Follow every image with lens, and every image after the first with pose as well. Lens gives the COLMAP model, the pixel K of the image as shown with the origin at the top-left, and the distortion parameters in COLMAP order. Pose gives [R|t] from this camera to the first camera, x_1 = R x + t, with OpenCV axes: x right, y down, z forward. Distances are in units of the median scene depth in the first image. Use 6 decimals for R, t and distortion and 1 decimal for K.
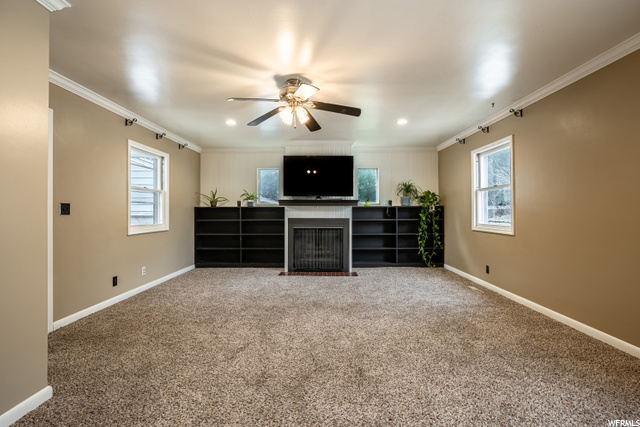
lens RADIAL K [[293.7, 0, 320.1], [0, 293.7, 213.3], [0, 0, 1]] dist [0.002618, 0.000473]
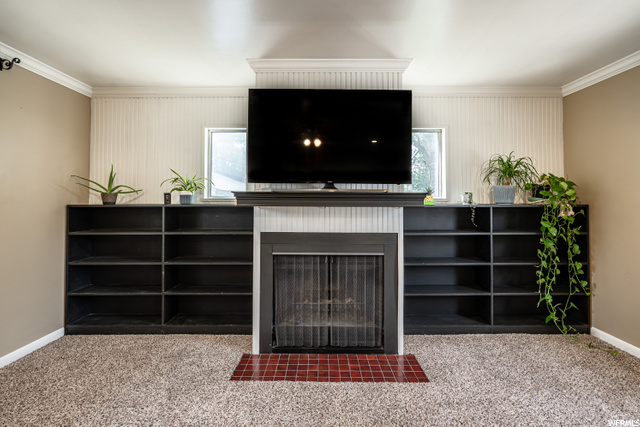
lens RADIAL K [[293.7, 0, 317.4], [0, 293.7, 191.7], [0, 0, 1]] dist [0.002618, 0.000473]
pose [[0.999994, 0.003514, 0.000081, -0.023826], [-0.003507, 0.999153, -0.040999, -0.027808], [-0.000225, 0.040999, 0.999159, 0.563471]]
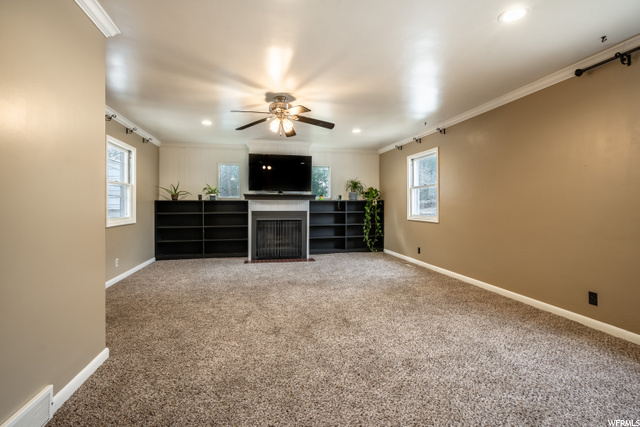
lens RADIAL K [[293.7, 0, 319.1], [0, 293.7, 211.6], [0, 0, 1]] dist [0.002618, 0.000473]
pose [[0.975902, -0.004282, 0.218168, -0.104368], [0.000854, 0.999875, 0.015807, 0.001761], [-0.218208, -0.015239, 0.975783, -0.117673]]
